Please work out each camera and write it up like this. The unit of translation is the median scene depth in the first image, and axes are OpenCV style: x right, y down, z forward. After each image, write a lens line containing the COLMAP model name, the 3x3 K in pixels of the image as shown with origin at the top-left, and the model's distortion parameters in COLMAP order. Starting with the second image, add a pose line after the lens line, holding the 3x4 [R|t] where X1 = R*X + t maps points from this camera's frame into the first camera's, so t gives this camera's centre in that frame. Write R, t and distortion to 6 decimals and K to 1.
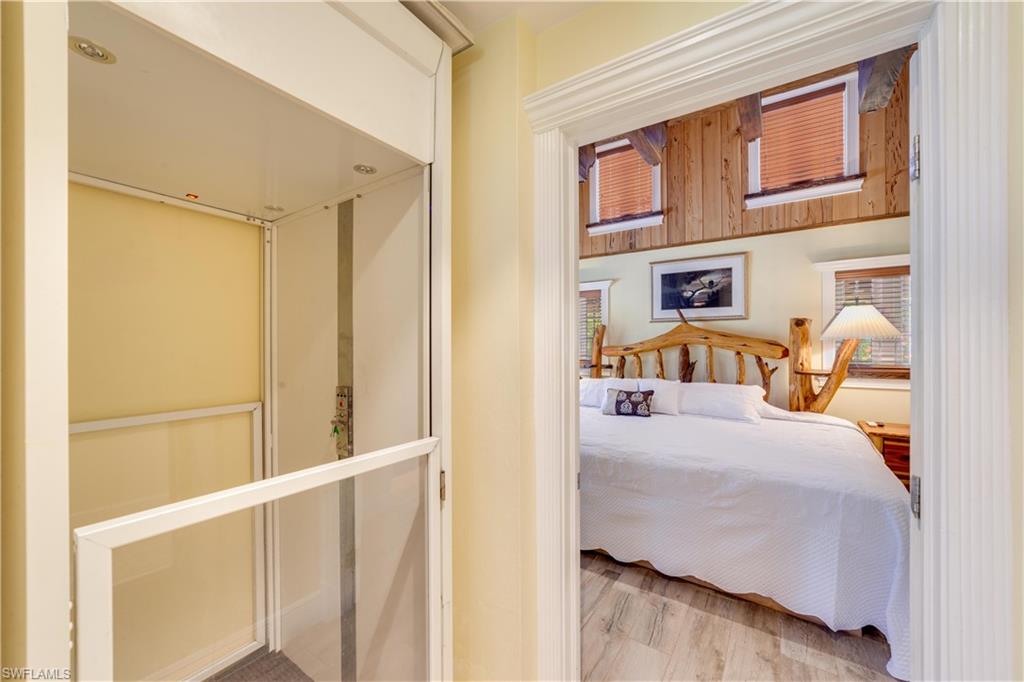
lens RADIAL K [[398.2, 0, 512.1], [0, 398.2, 345.1], [0, 0, 1]] dist [0.000467, -0.000045]
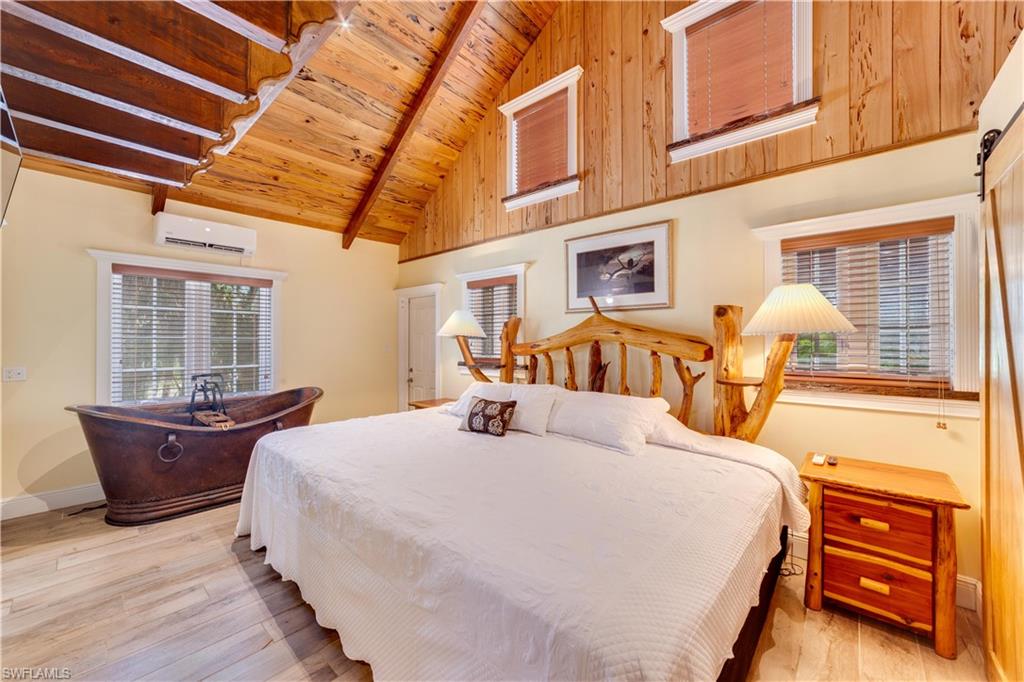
lens RADIAL K [[394.3, 0, 509.0], [0, 394.3, 337.3], [0, 0, 1]] dist [-0.002181, 0.000113]
pose [[0.991724, 0.006430, -0.128229, 0.375445], [-0.007847, 0.999914, -0.010547, 0.000376], [0.128150, 0.011466, 0.991689, 0.216033]]
